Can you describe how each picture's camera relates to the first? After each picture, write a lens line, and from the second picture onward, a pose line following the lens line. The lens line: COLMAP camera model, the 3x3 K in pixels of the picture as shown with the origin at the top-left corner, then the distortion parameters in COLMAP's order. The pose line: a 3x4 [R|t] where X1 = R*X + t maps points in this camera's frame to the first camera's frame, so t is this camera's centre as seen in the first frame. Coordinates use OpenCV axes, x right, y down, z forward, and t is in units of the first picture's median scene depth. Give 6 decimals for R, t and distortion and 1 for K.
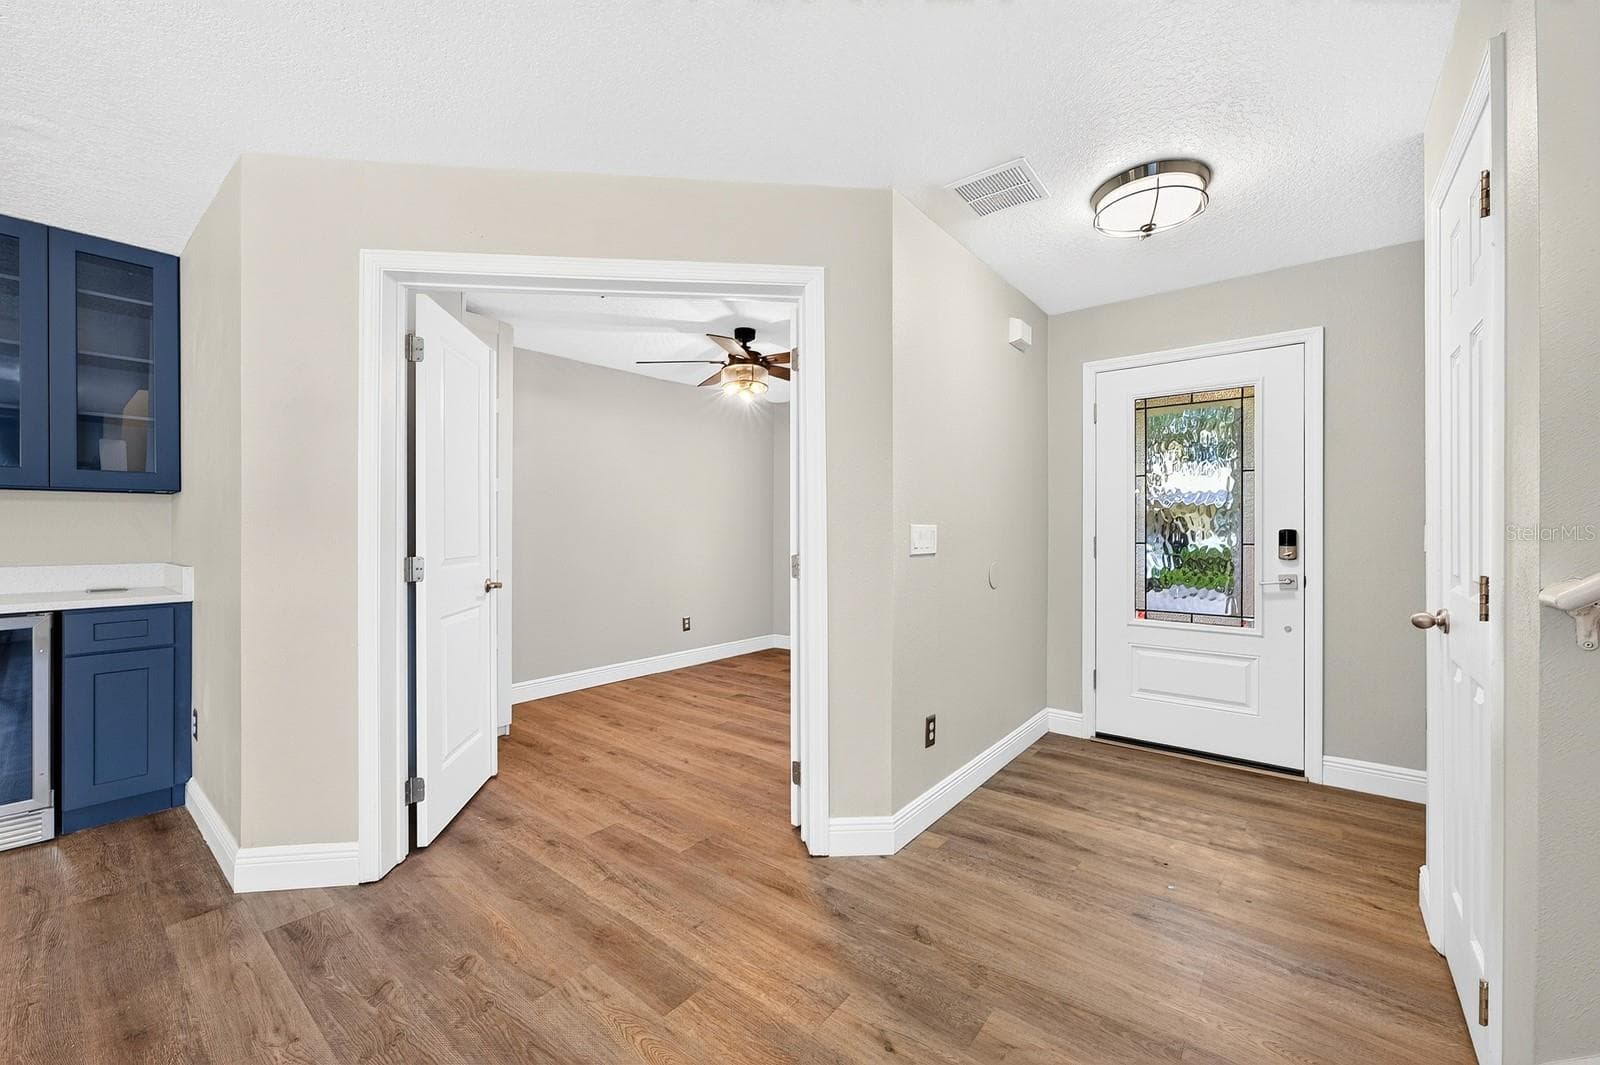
lens RADIAL K [[630.3, 0, 798.7], [0, 630.3, 529.2], [0, 0, 1]] dist [0.000774, -0.000069]
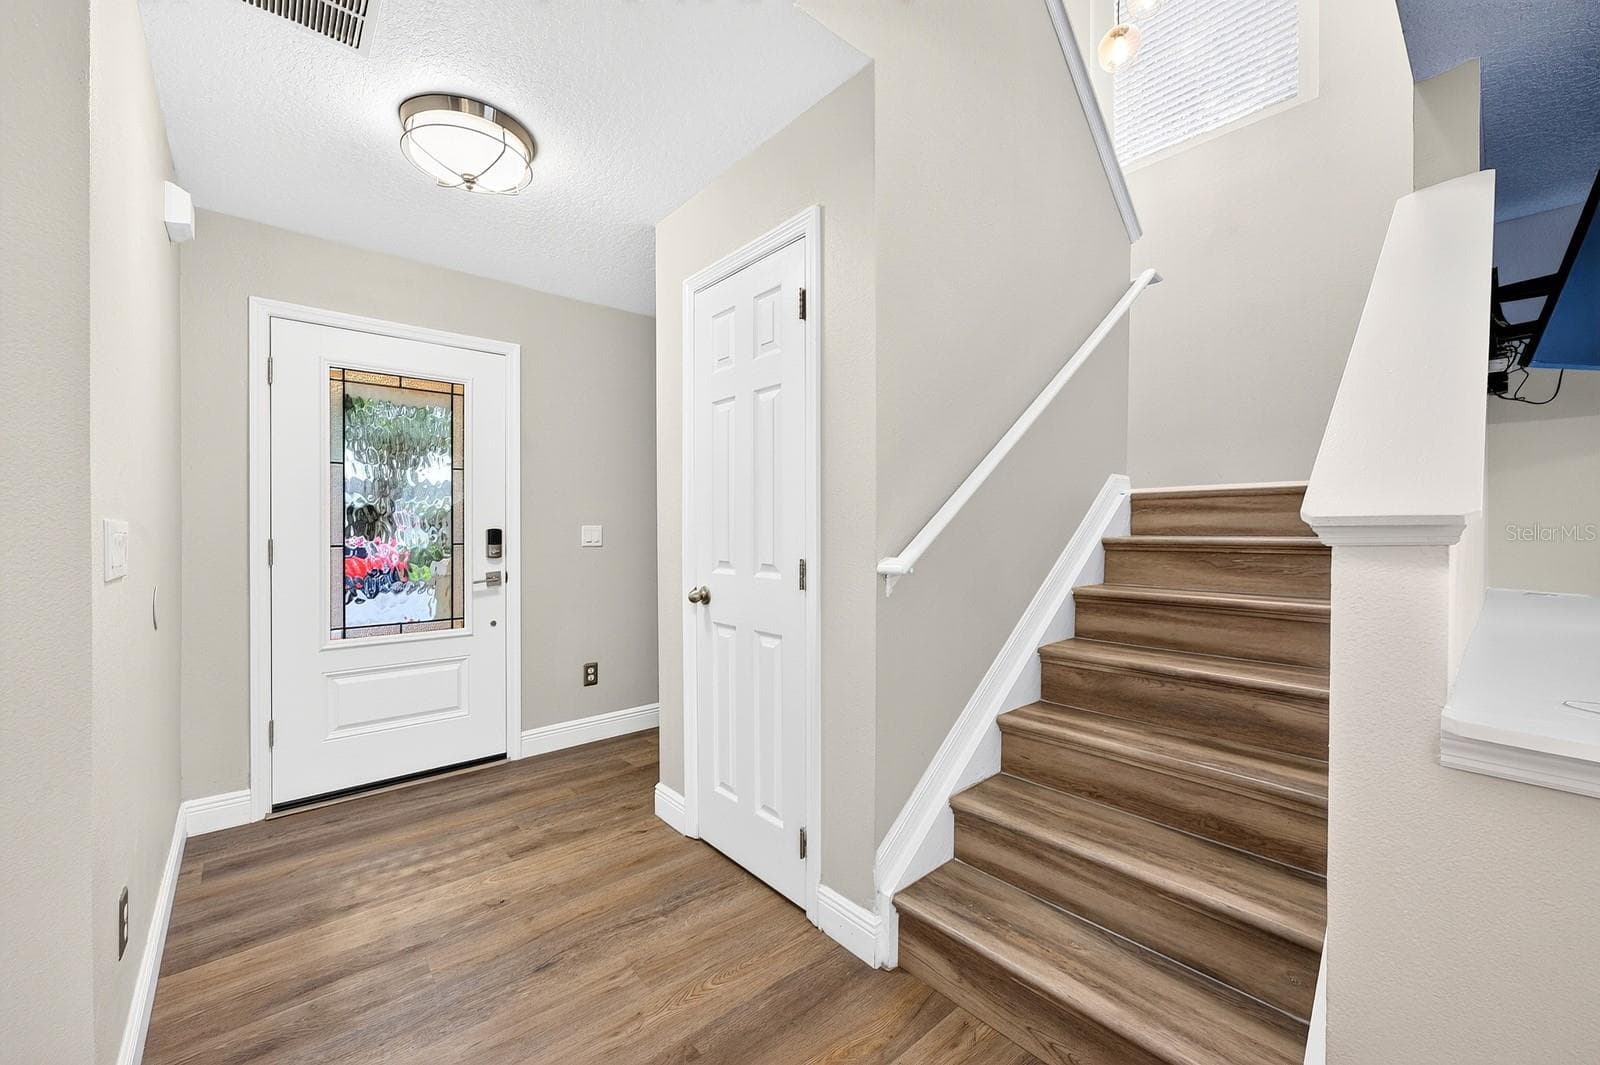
lens RADIAL K [[630.3, 0, 798.7], [0, 630.3, 529.2], [0, 0, 1]] dist [0.000774, -0.000069]
pose [[0.177028, -0.003877, 0.984198, -0.171358], [0.002198, 0.999991, 0.003544, -0.001330], [-0.984203, 0.001536, 0.177035, 0.322783]]
